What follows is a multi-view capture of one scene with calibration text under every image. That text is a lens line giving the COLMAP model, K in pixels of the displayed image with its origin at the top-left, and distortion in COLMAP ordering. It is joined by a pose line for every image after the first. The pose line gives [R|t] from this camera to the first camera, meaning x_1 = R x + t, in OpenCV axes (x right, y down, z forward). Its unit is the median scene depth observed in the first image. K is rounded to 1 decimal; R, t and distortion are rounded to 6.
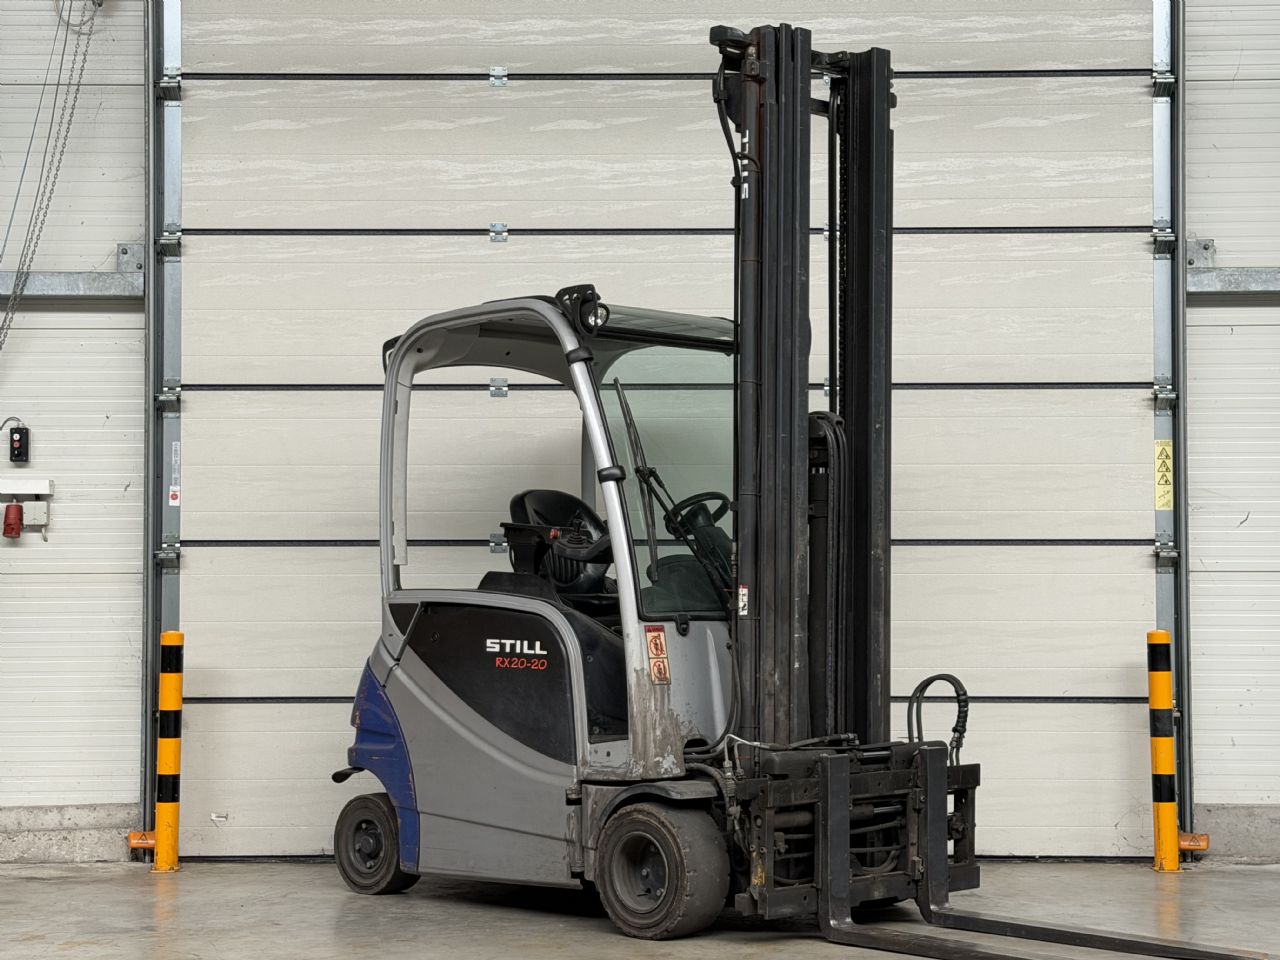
lens RADIAL K [[2237.7, 0, 647.4], [0, 2237.7, 491.9], [0, 0, 1]] dist [0.112530, 0.114144]
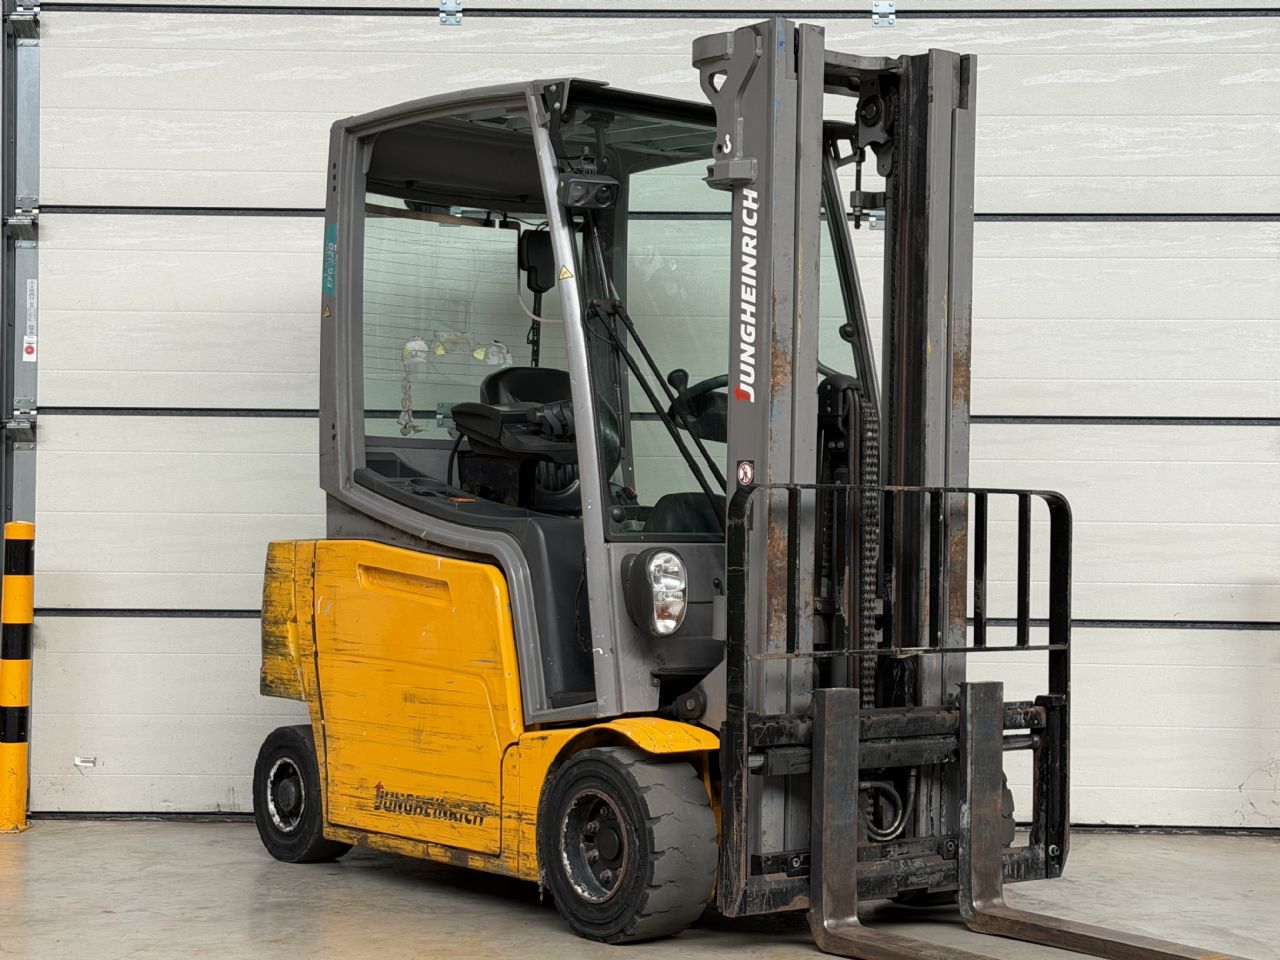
lens RADIAL K [[2343.9, 0, 662.8], [0, 2343.9, 467.1], [0, 0, 1]] dist [0.172506, -0.228411]
pose [[0.999845, 0.010812, -0.013884, 0.019759], [-0.010451, 0.999613, 0.025775, 0.019152], [0.014157, -0.025626, 0.999571, 0.185182]]
